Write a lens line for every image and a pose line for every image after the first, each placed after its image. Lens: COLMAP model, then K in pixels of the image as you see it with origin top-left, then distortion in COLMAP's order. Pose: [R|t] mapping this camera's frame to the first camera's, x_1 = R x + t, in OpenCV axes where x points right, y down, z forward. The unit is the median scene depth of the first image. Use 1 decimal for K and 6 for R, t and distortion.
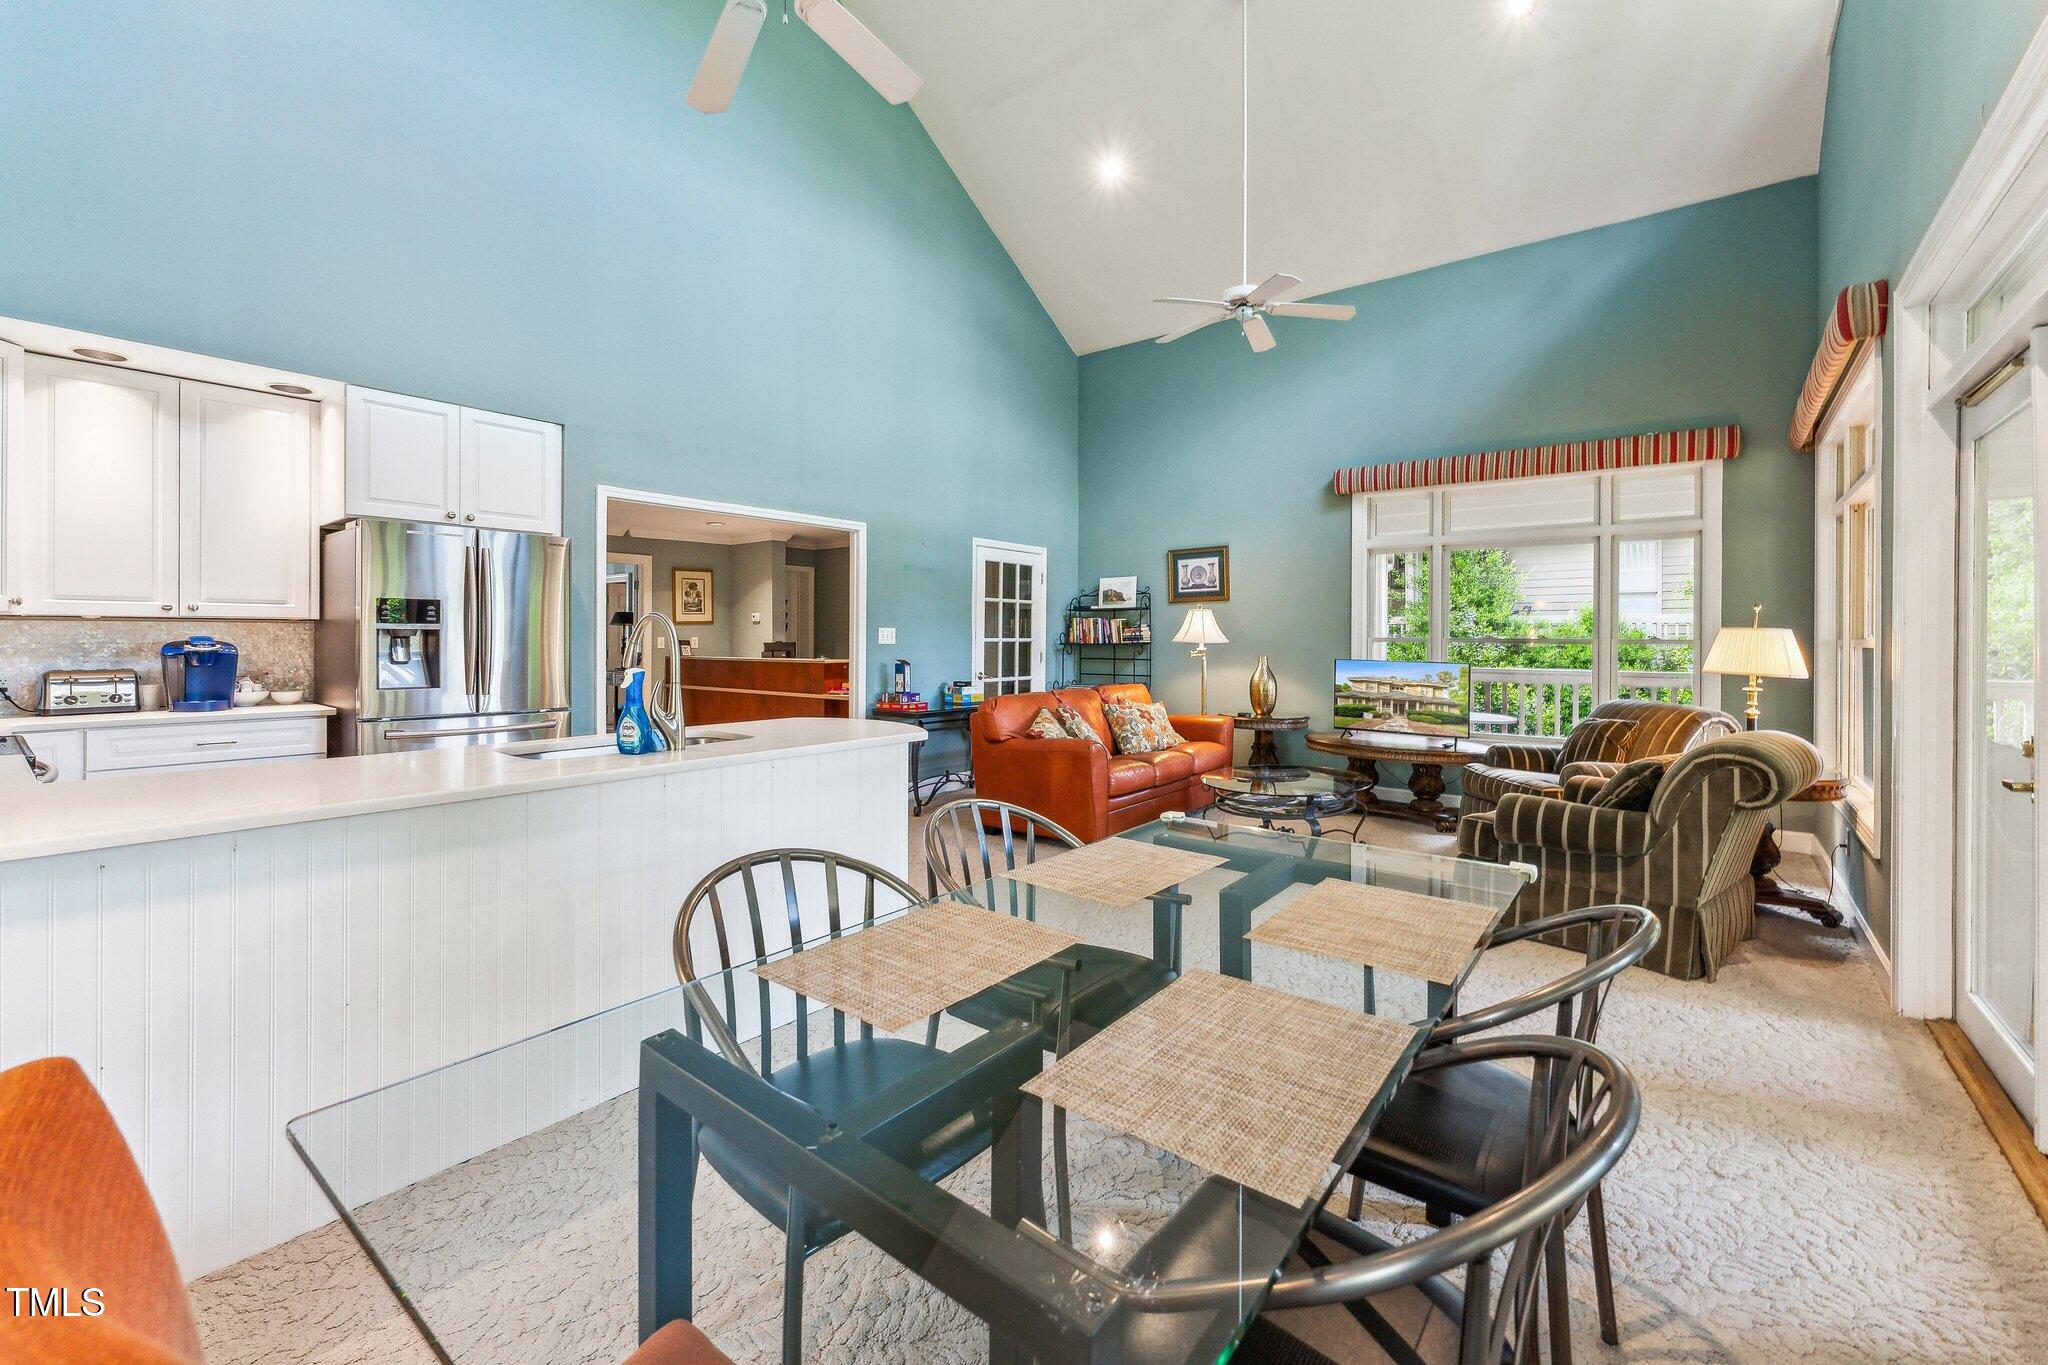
lens RADIAL K [[847.8, 0, 1018.6], [0, 847.8, 649.0], [0, 0, 1]] dist [-0.000627, -0.000533]
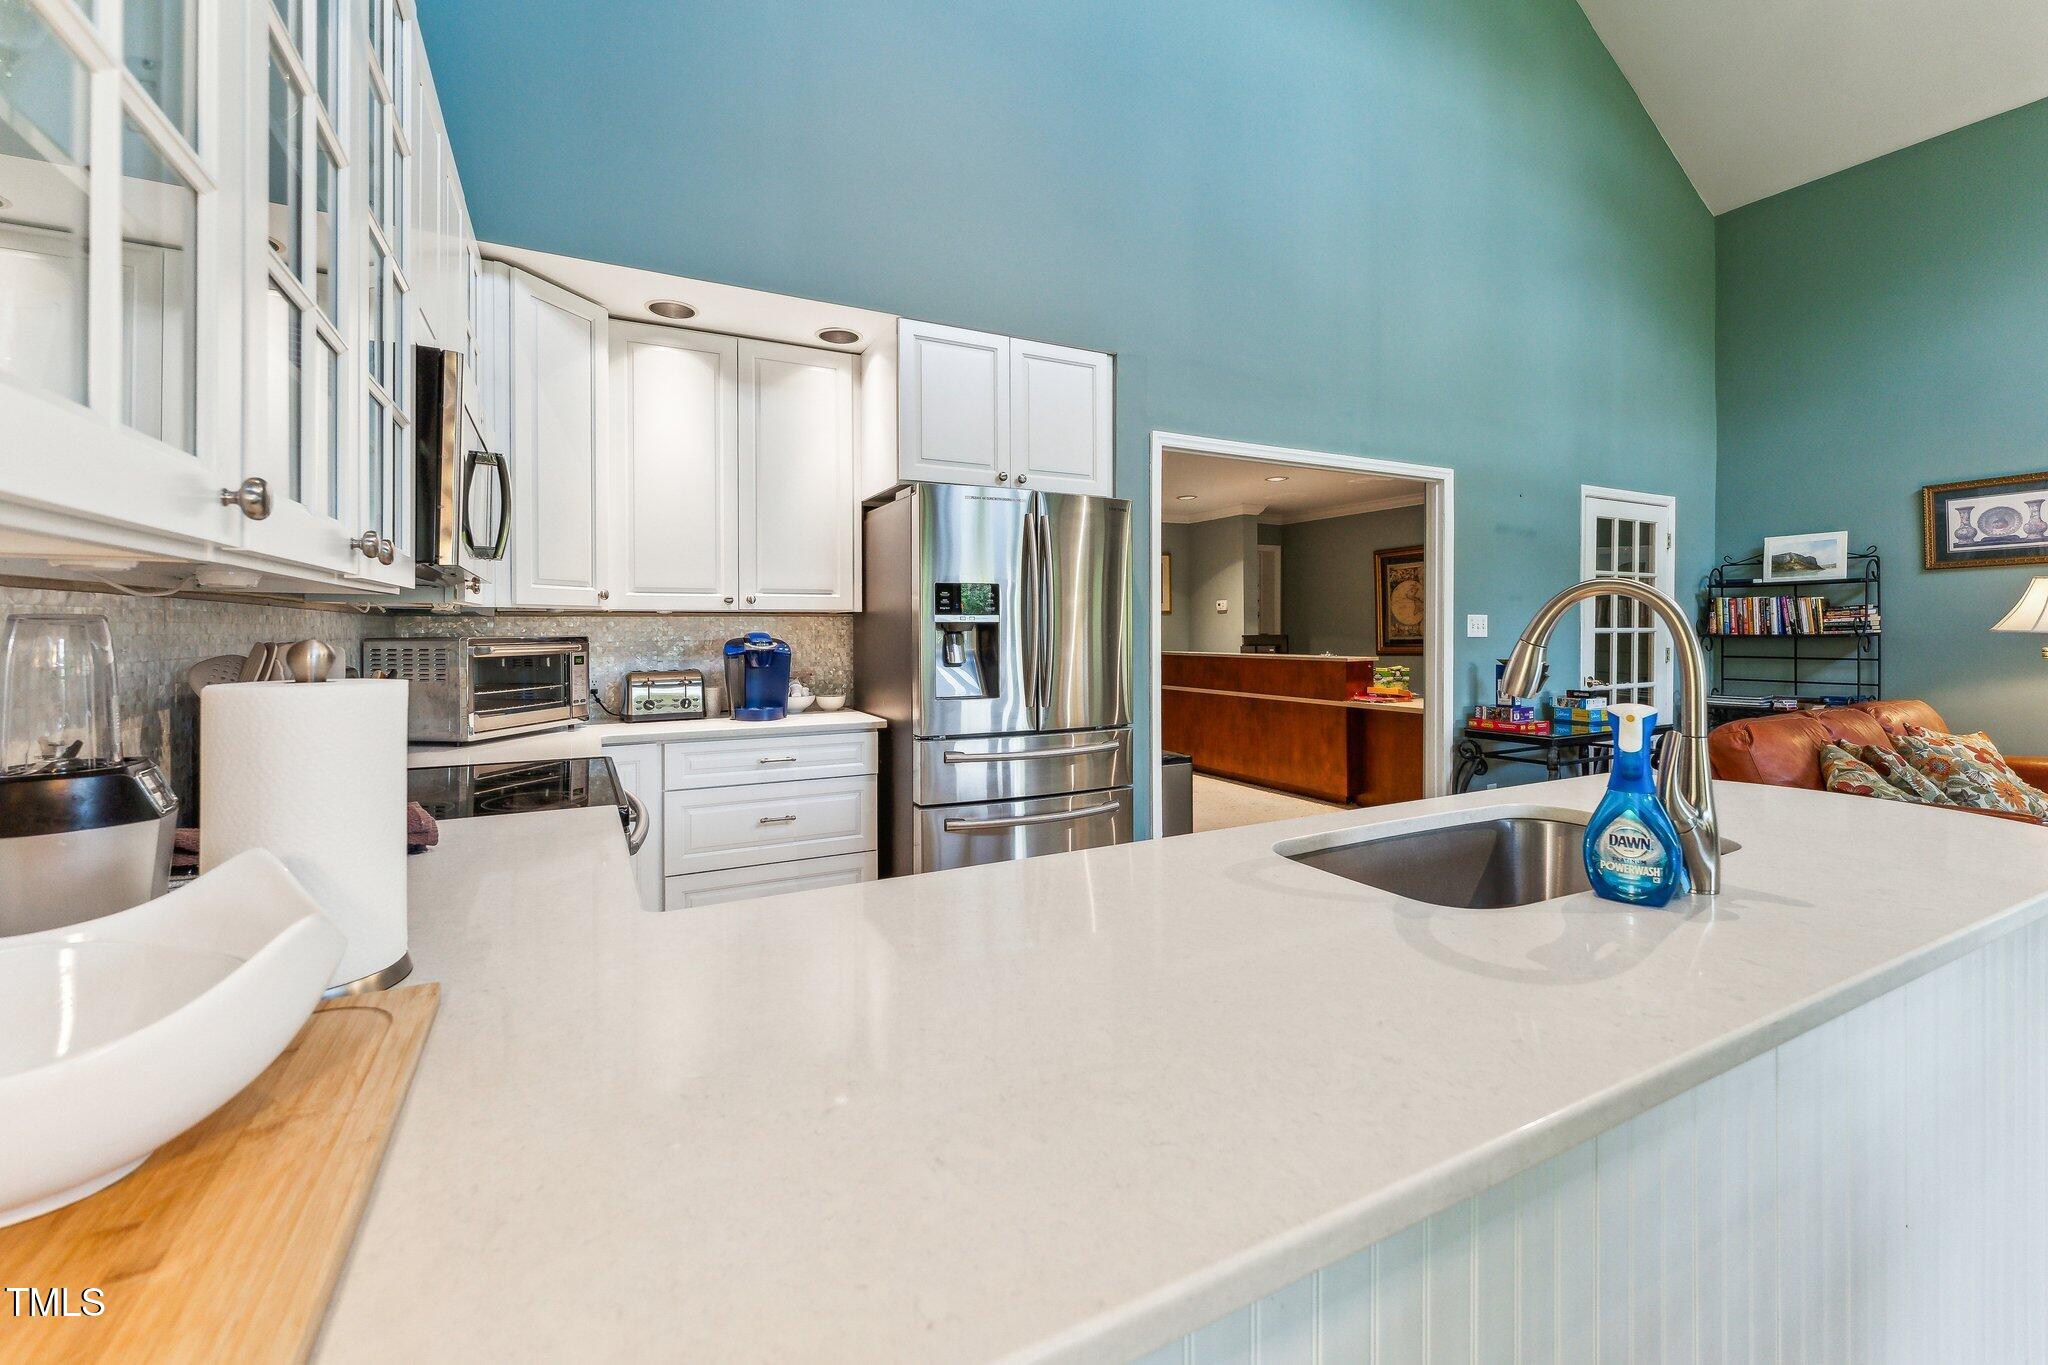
lens RADIAL K [[847.8, 0, 1018.6], [0, 847.8, 649.0], [0, 0, 1]] dist [-0.000627, -0.000533]
pose [[0.915055, 0.002431, -0.403321, -0.330200], [0.001893, 0.999945, 0.010322, -0.006076], [0.403324, -0.010208, 0.915000, 0.278544]]
